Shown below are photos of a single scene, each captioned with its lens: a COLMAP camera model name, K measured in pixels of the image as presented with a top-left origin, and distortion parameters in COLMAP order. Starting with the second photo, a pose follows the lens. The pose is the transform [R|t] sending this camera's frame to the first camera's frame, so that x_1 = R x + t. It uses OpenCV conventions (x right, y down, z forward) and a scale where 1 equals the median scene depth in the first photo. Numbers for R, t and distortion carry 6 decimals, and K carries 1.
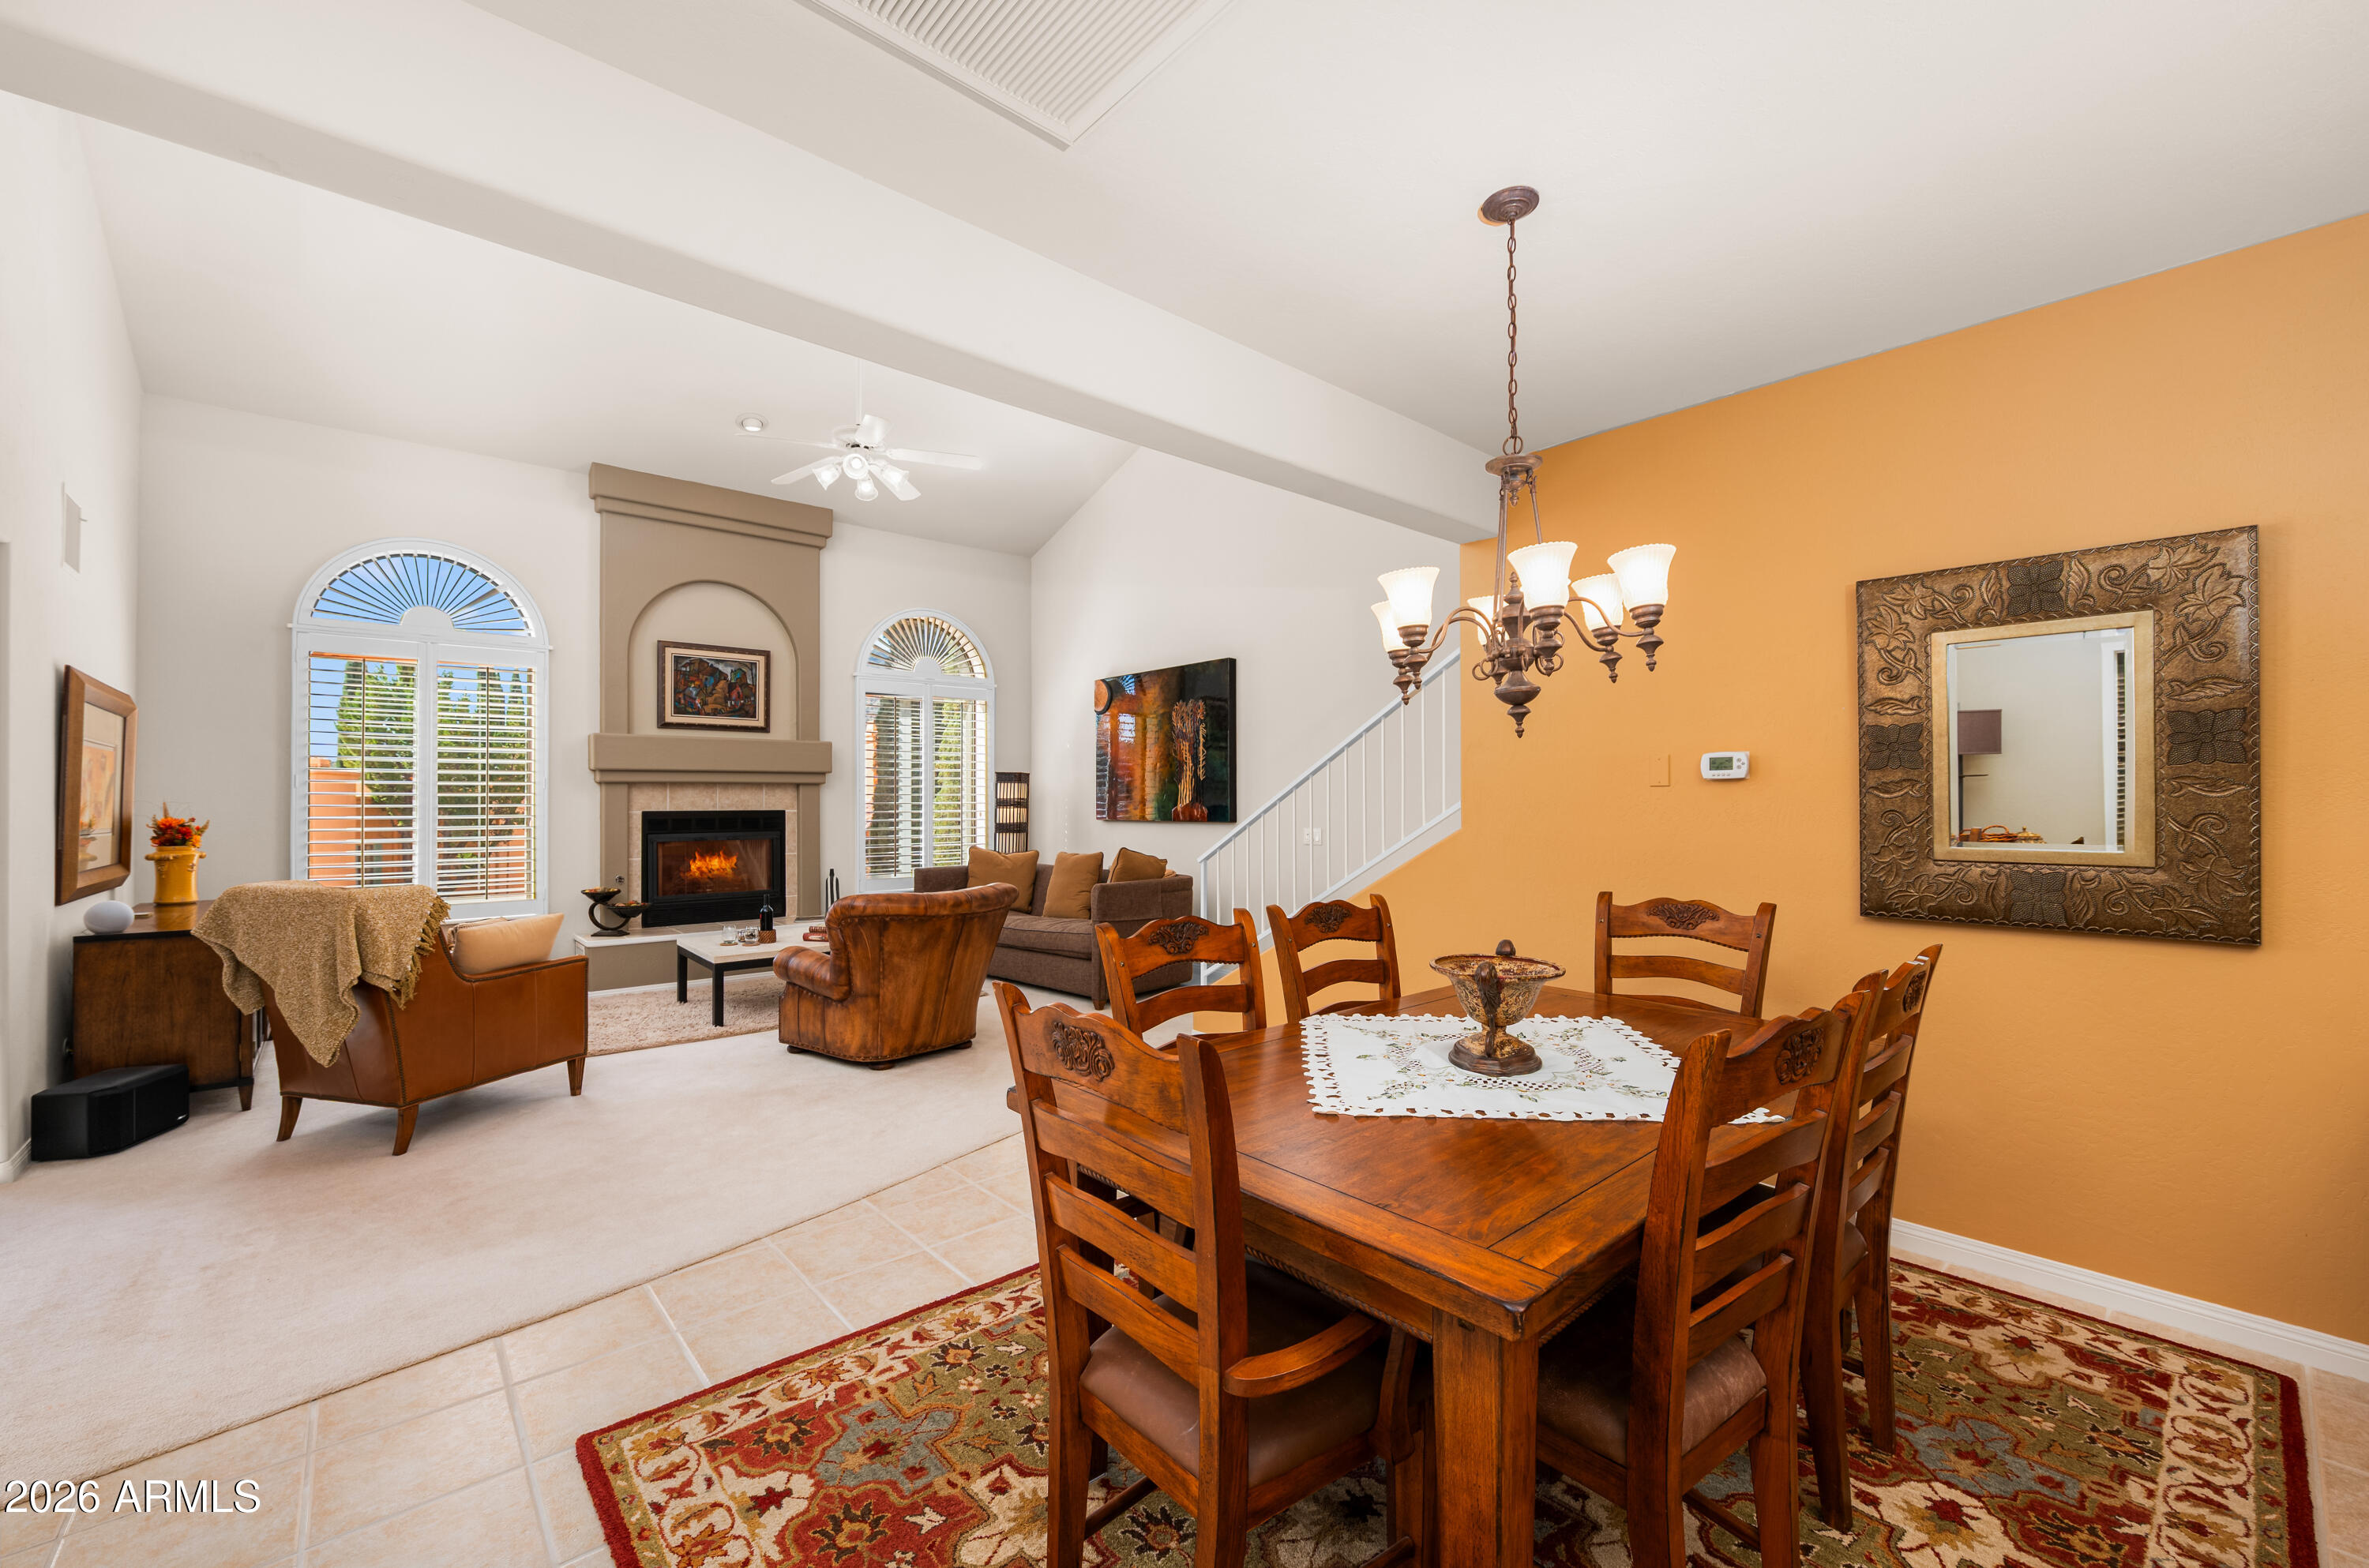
lens RADIAL K [[952.4, 0, 1184.9], [0, 952.4, 800.0], [0, 0, 1]] dist [-0.007347, 0.000097]
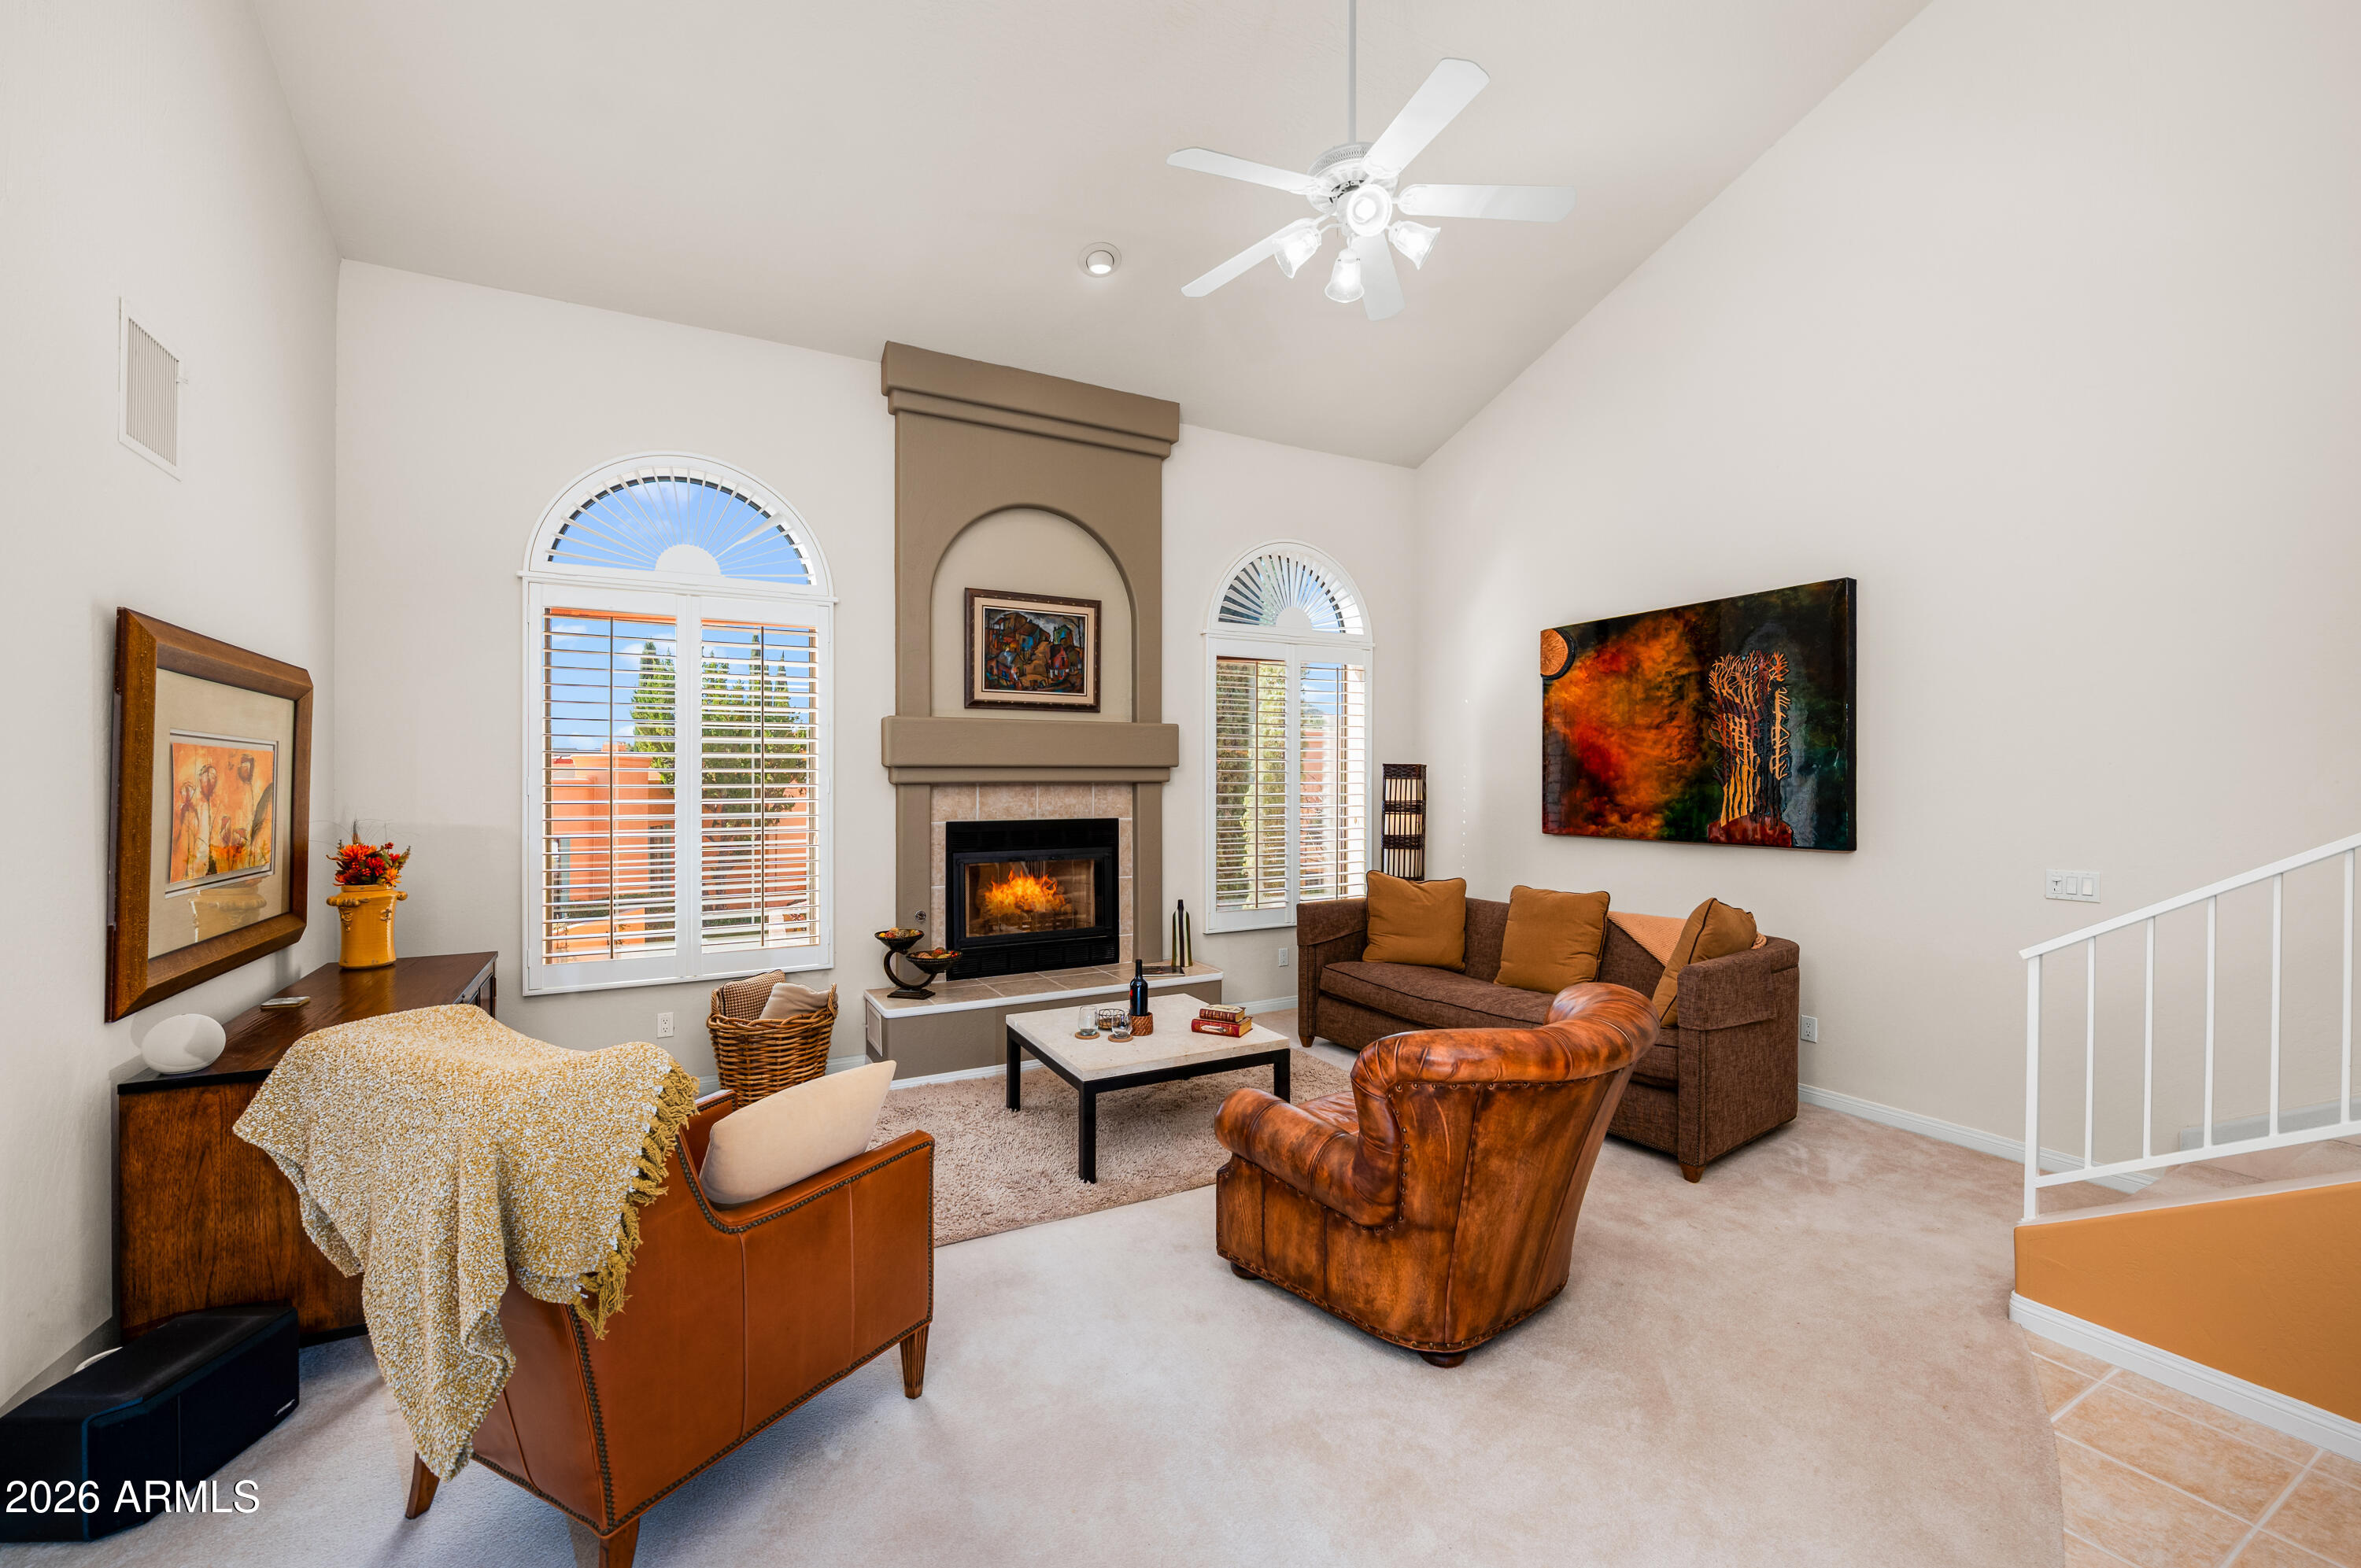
lens RADIAL K [[949.1, 0, 1167.8], [0, 949.1, 786.9], [0, 0, 1]] dist [-0.007347, 0.000097]
pose [[0.975155, 0.003629, -0.221493, -0.246788], [-0.001931, 0.999967, 0.007884, -0.021571], [0.221514, -0.007261, 0.975130, 0.330342]]
